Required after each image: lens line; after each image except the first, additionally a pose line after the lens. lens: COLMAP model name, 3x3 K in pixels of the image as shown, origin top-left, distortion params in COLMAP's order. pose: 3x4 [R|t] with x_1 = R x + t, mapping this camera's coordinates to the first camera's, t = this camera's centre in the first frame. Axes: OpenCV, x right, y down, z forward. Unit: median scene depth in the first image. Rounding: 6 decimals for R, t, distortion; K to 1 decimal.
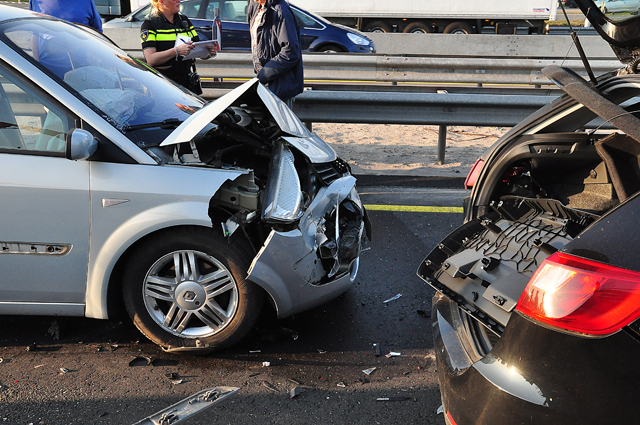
lens RADIAL K [[644.7, 0, 343.9], [0, 644.7, 207.9], [0, 0, 1]] dist [-0.015881, 0.000000]
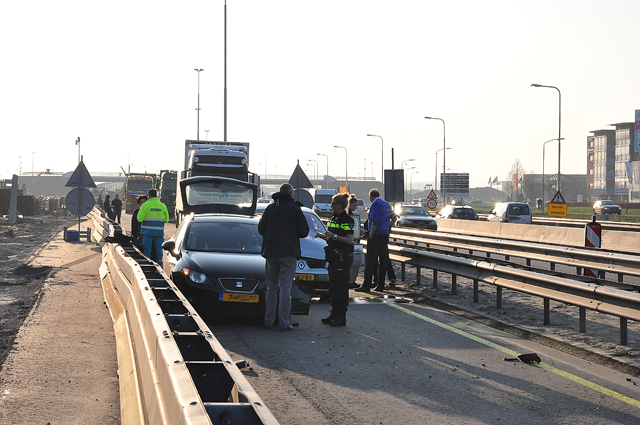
lens RADIAL K [[1318.6, 0, 315.4], [0, 1318.6, 209.4], [0, 0, 1]] dist [0.194484, 0.000000]
pose [[0.182810, -0.006714, -0.983125, 7.175621], [-0.318136, 0.945772, -0.065615, 0.115408], [0.930253, 0.324763, 0.170760, -0.019798]]
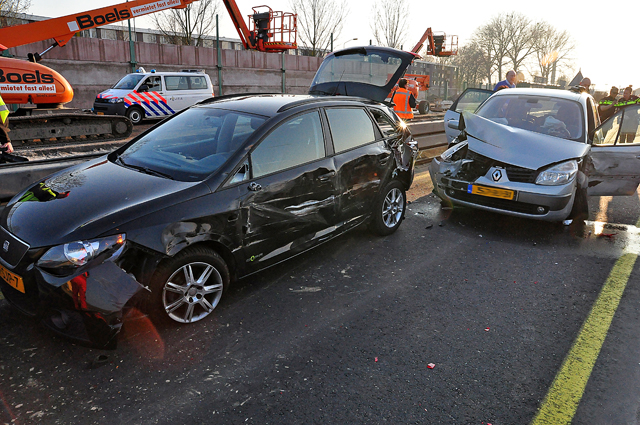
lens RADIAL K [[464.4, 0, 332.6], [0, 464.4, 207.1], [0, 0, 1]] dist [-0.133136, 0.113908]
pose [[-0.598006, 0.176209, -0.781882, 1.785631], [-0.273083, 0.872368, 0.405462, -0.470828], [0.753535, 0.455987, -0.473561, 1.651023]]
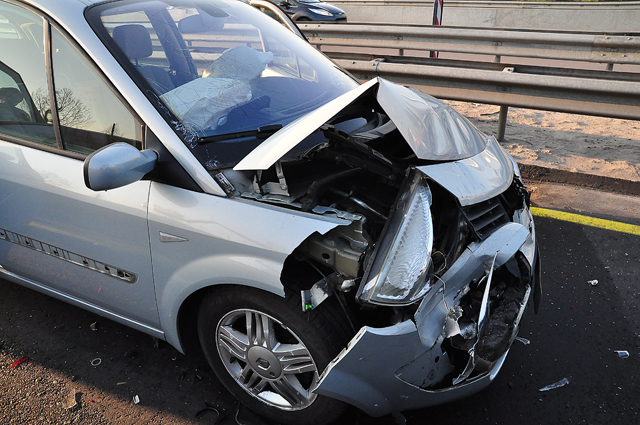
lens RADIAL K [[464.4, 0, 329.1], [0, 464.4, 210.7], [0, 0, 1]] dist [-0.133136, 0.113908]
pose [[0.898563, 0.166512, -0.406028, 0.023303], [-0.103530, 0.979538, 0.172591, -0.146086], [0.426458, -0.113048, 0.897415, 0.563752]]
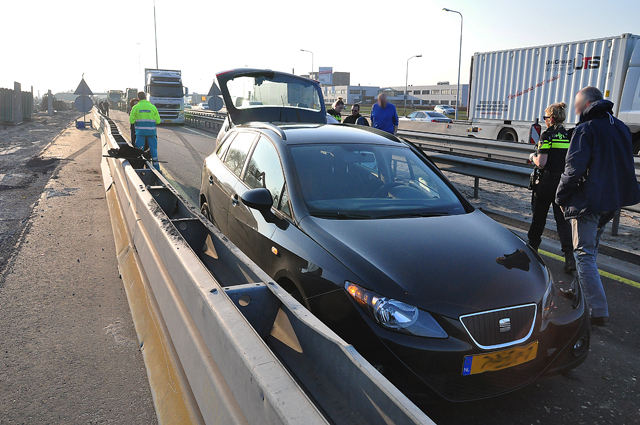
lens RADIAL K [[489.4, 0, 326.2], [0, 489.4, 208.3], [0, 0, 1]] dist [-0.083189, 0.042459]
pose [[0.443988, 0.178770, -0.878018, 2.025430], [-0.291987, 0.955274, 0.046850, 0.013585], [0.847124, 0.235569, 0.476329, 0.070841]]
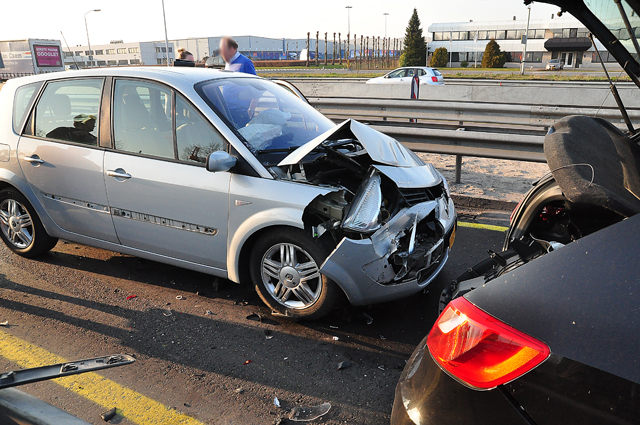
lens RADIAL K [[464.4, 0, 330.9], [0, 464.4, 209.2], [0, 0, 1]] dist [-0.133136, 0.113908]
pose [[0.902415, 0.103150, -0.418339, 0.232698], [-0.106049, 0.994226, 0.016385, -0.031250], [0.417614, 0.029578, 0.908143, 0.147504]]
